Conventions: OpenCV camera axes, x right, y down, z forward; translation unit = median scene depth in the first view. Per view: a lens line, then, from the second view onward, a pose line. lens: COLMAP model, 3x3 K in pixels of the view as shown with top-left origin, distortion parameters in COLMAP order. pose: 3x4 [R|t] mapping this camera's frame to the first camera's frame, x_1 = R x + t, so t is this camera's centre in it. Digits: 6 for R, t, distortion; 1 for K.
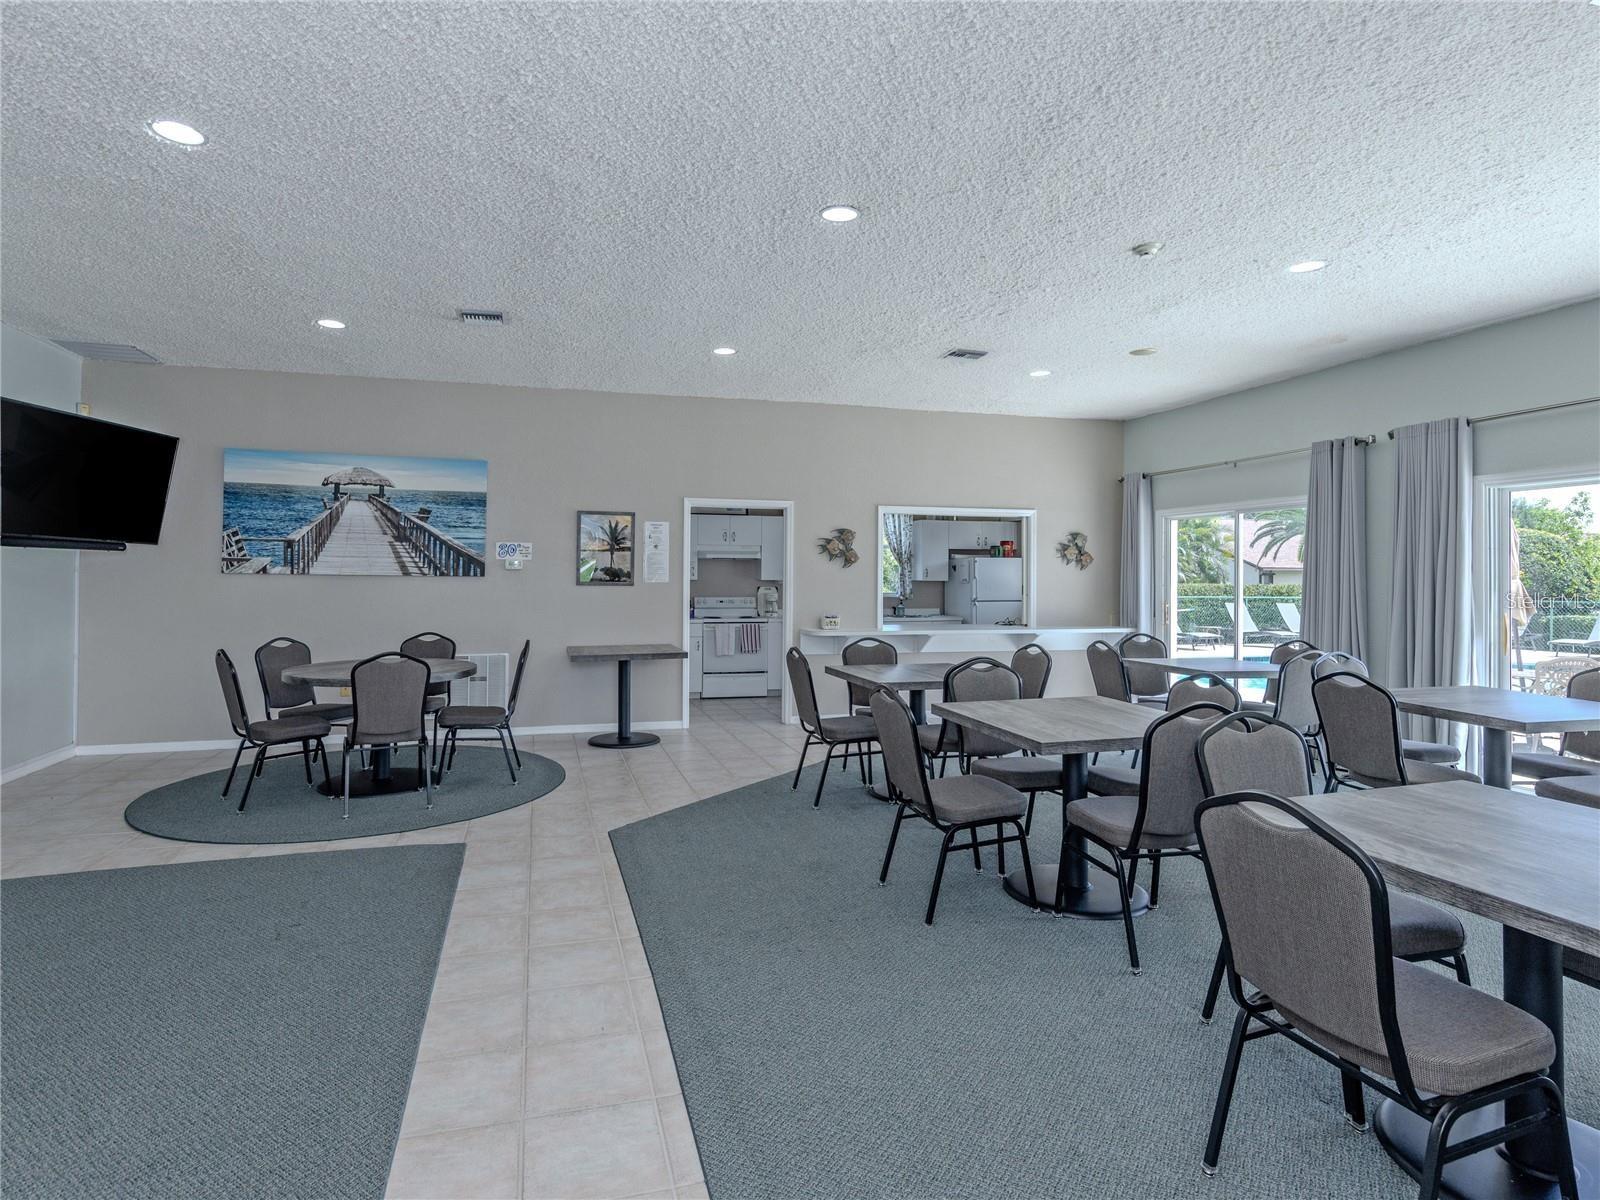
lens RADIAL K [[1076.7, 0, 797.3], [0, 1076.7, 559.0], [0, 0, 1]] dist [0.000621, 0.001140]
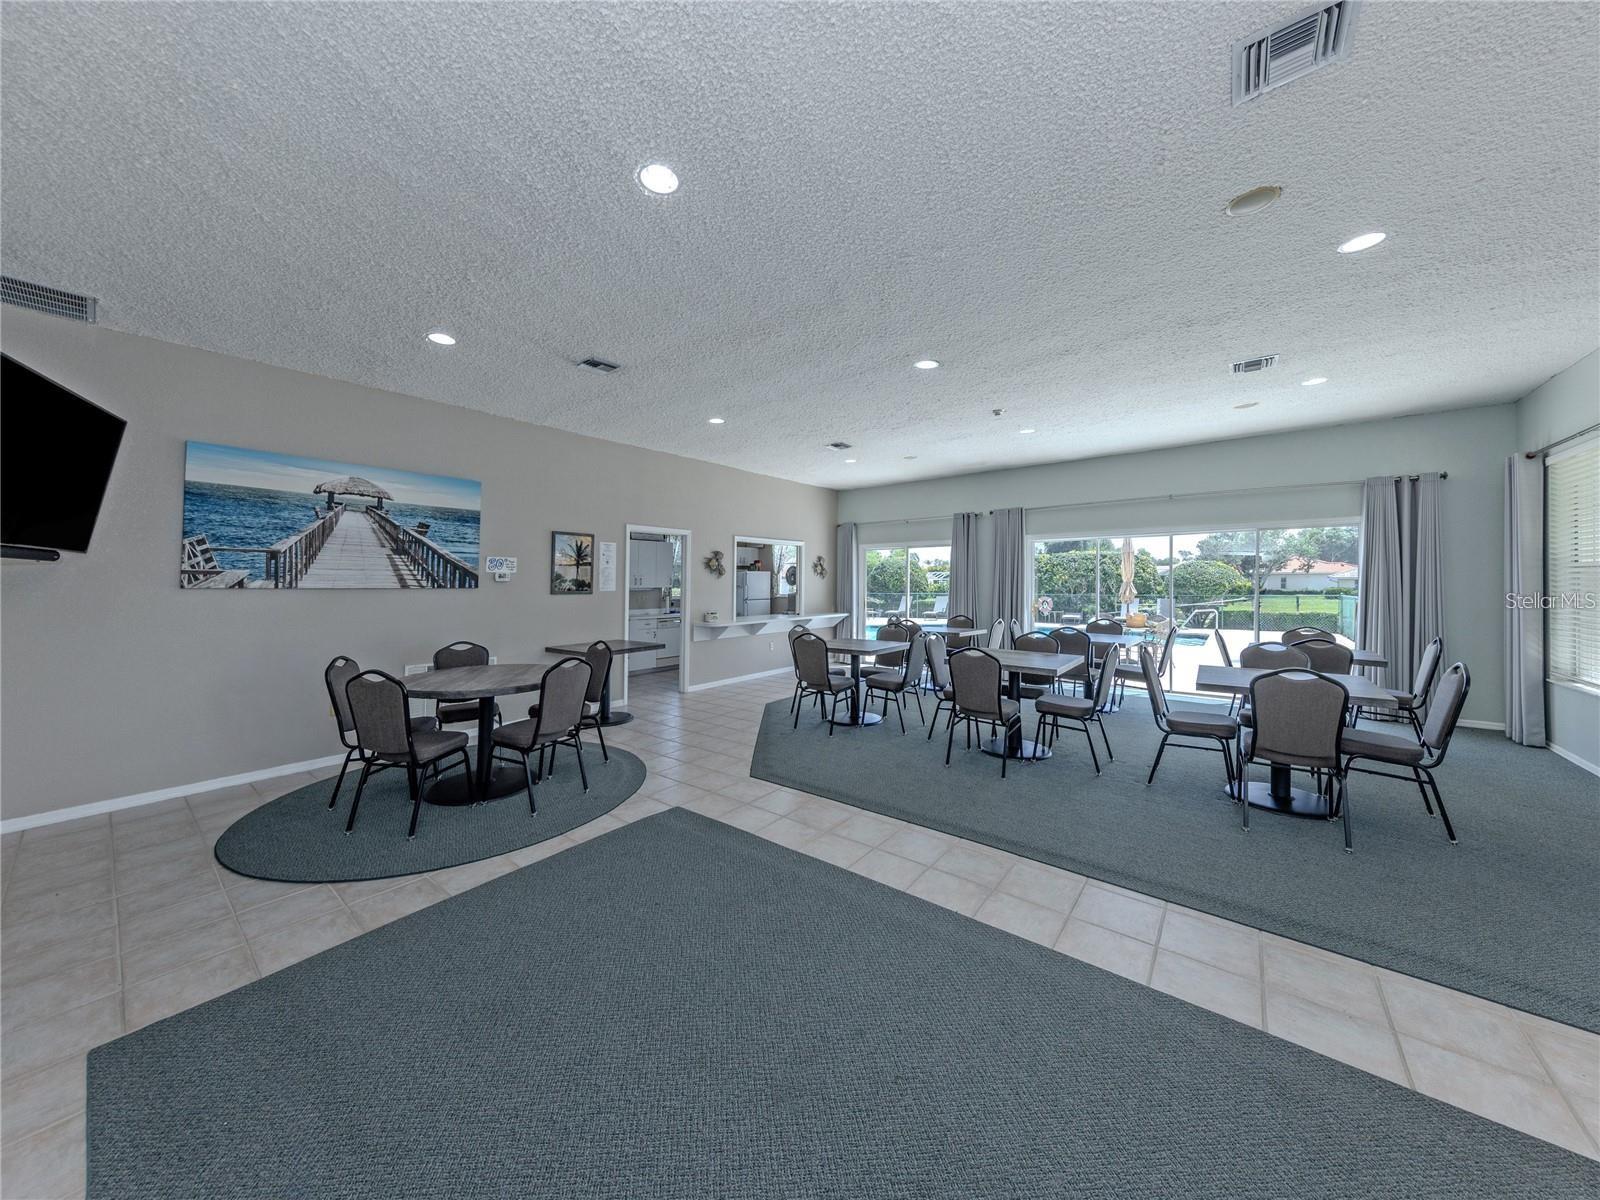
lens RADIAL K [[791.9, 0, 780.7], [0, 791.9, 564.0], [0, 0, 1]] dist [0.023837, -0.027774]
pose [[0.671192, 0.009066, 0.741228, -0.680654], [-0.004973, 0.999958, -0.007728, -0.003420], [-0.741267, 0.001501, 0.671209, 0.235268]]
